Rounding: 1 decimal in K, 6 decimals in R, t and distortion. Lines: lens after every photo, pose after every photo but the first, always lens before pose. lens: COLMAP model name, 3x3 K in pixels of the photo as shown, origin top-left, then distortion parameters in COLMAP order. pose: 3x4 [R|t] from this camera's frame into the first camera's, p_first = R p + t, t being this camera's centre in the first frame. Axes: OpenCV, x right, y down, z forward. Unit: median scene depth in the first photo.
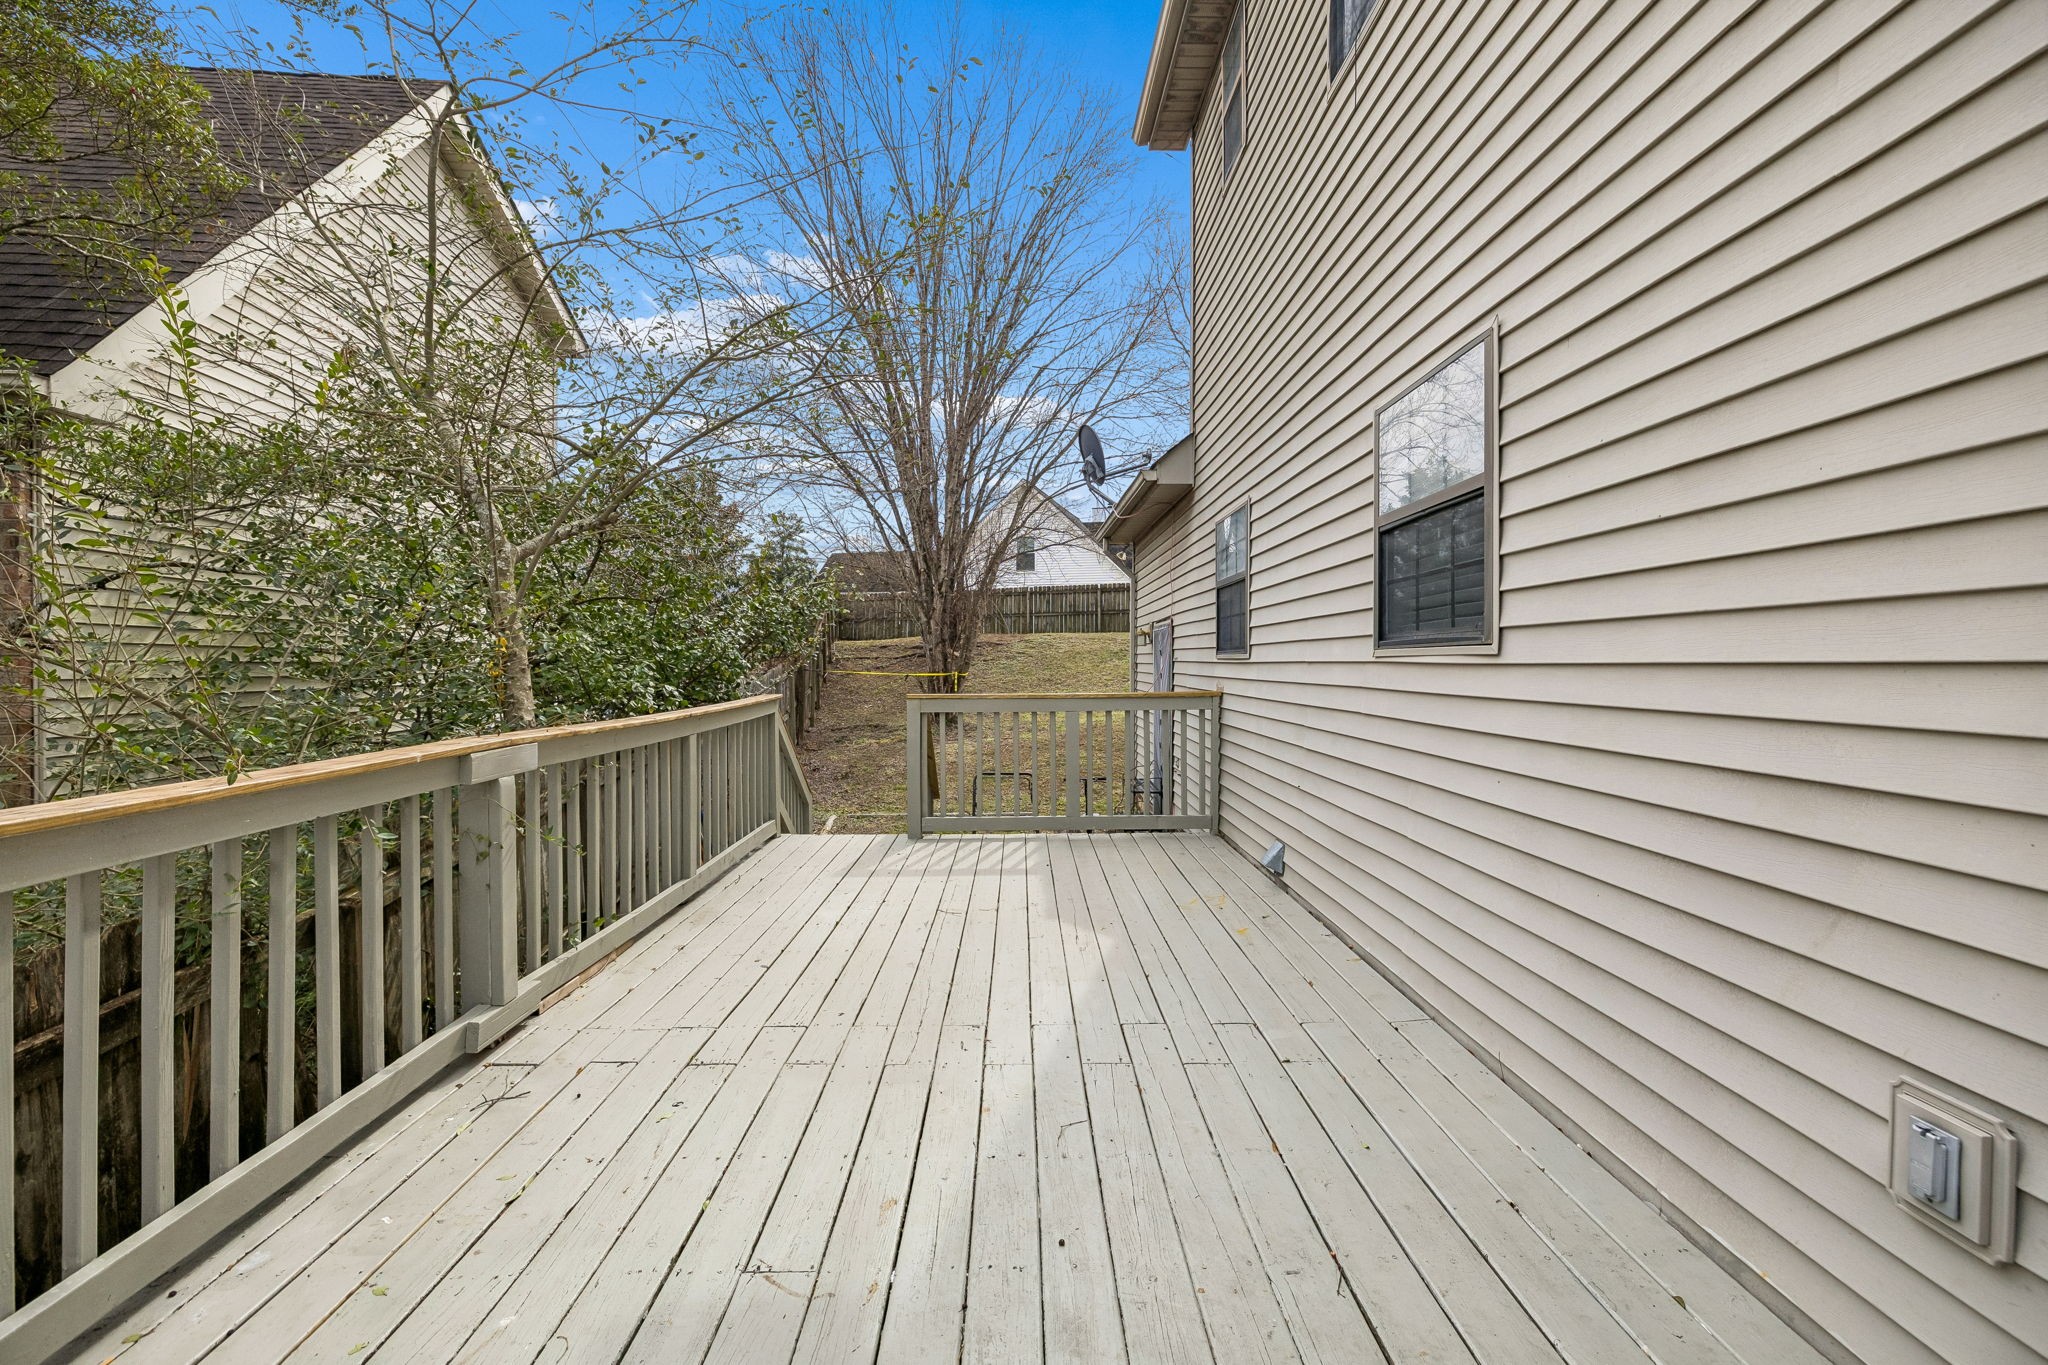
lens RADIAL K [[2838.3, 0, 1024.0], [0, 2838.3, 682.4], [0, 0, 1]] dist [0.034346, 0.000000]
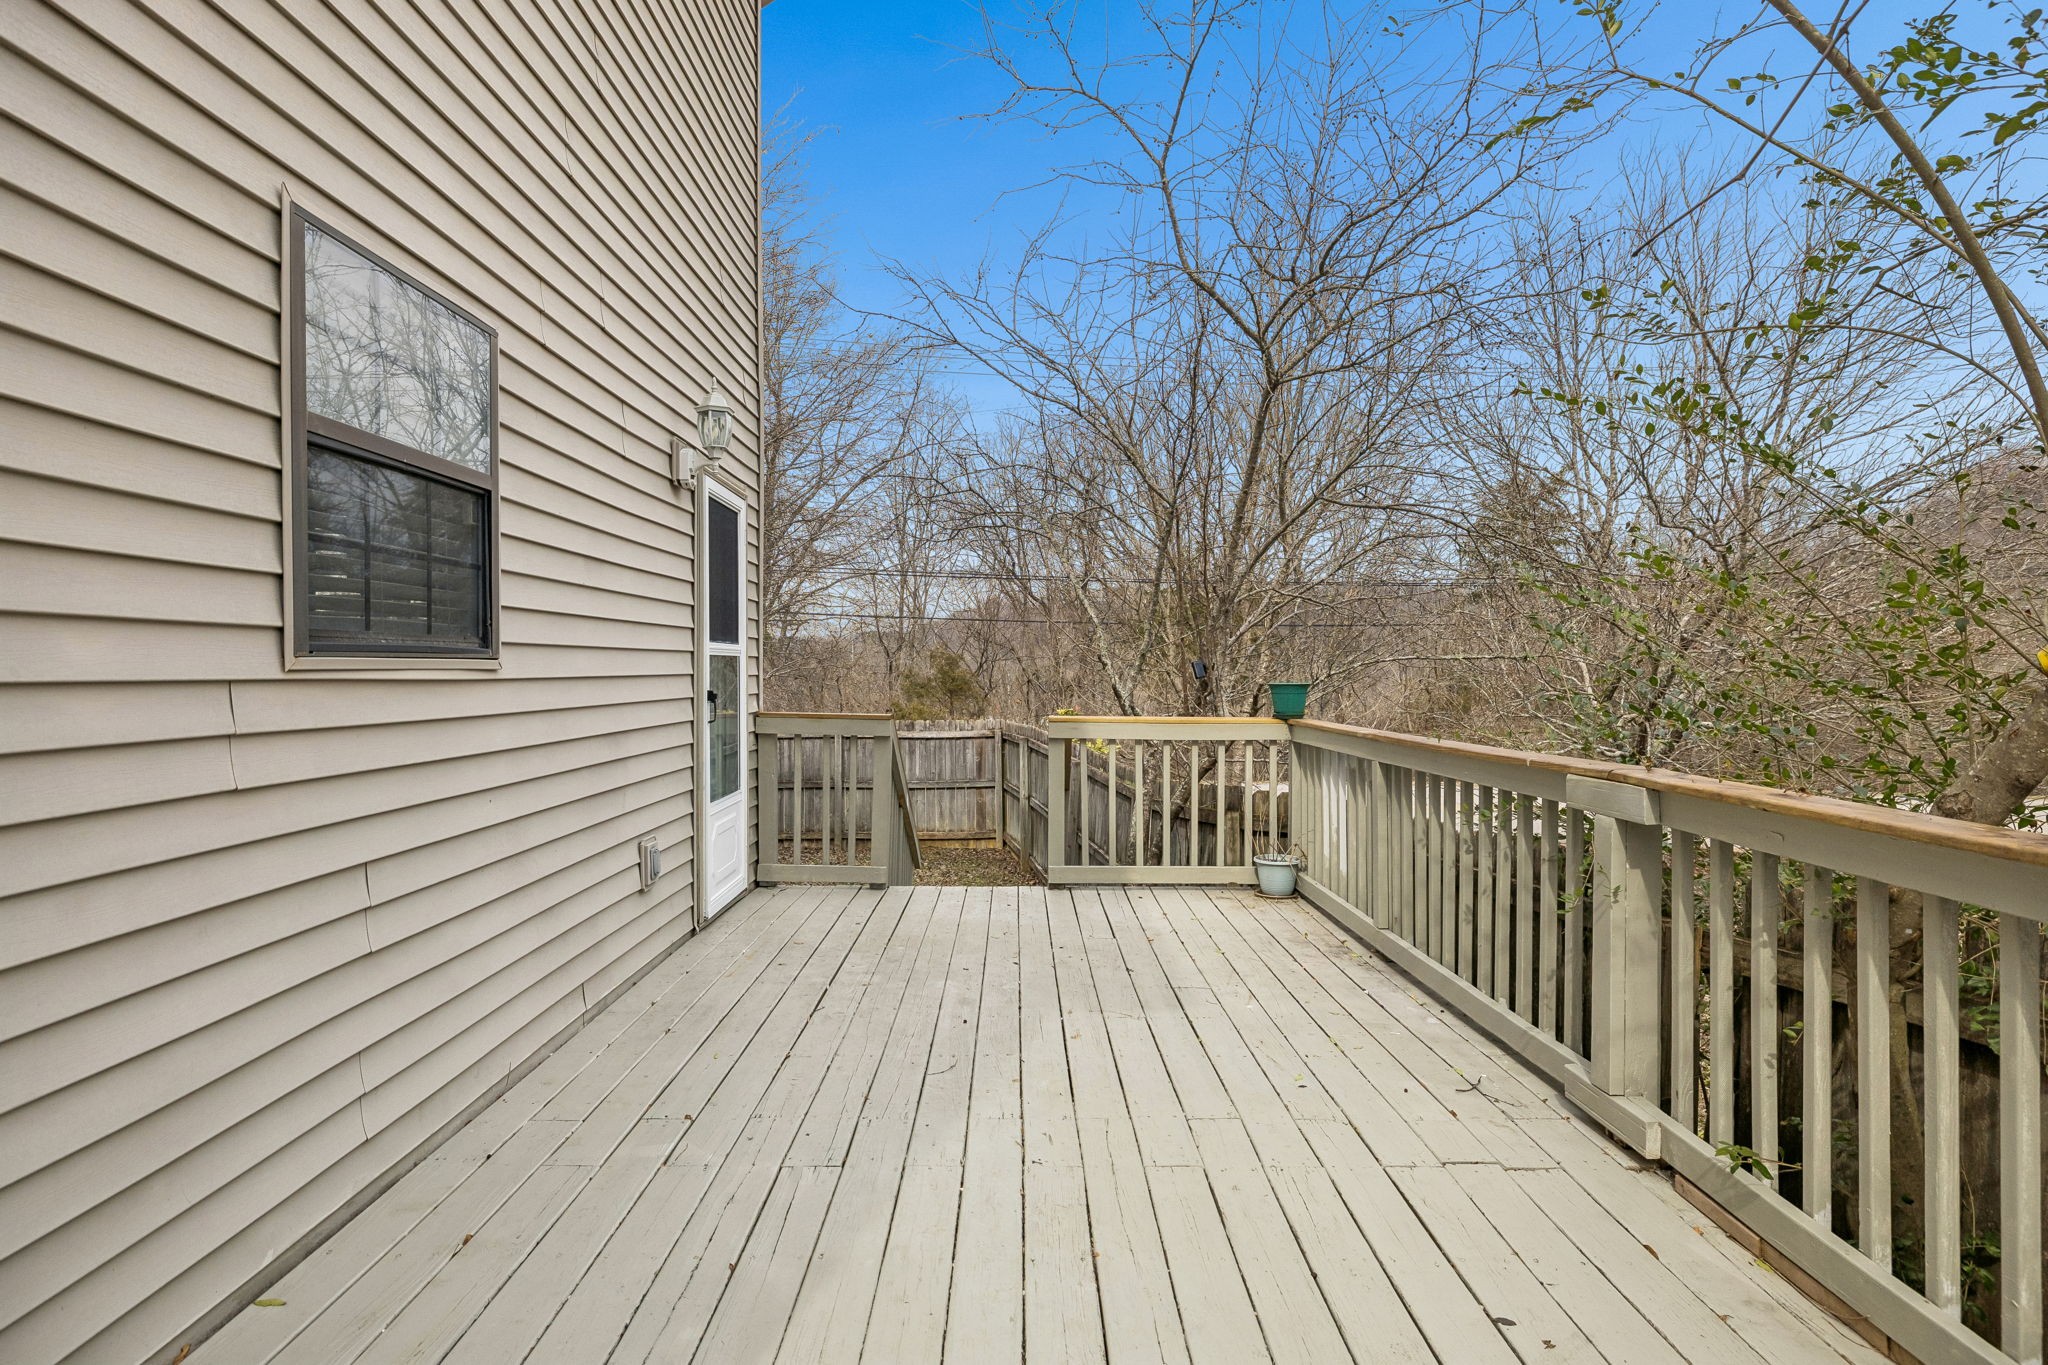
lens RADIAL K [[2838.3, 0, 1024.1], [0, 2838.3, 681.0], [0, 0, 1]] dist [0.034346, 0.000000]
pose [[-0.999998, 0.001456, -0.001474, -0.014627], [0.001439, 0.999936, 0.011223, -0.017124], [0.001490, 0.011221, -0.999936, 2.037673]]
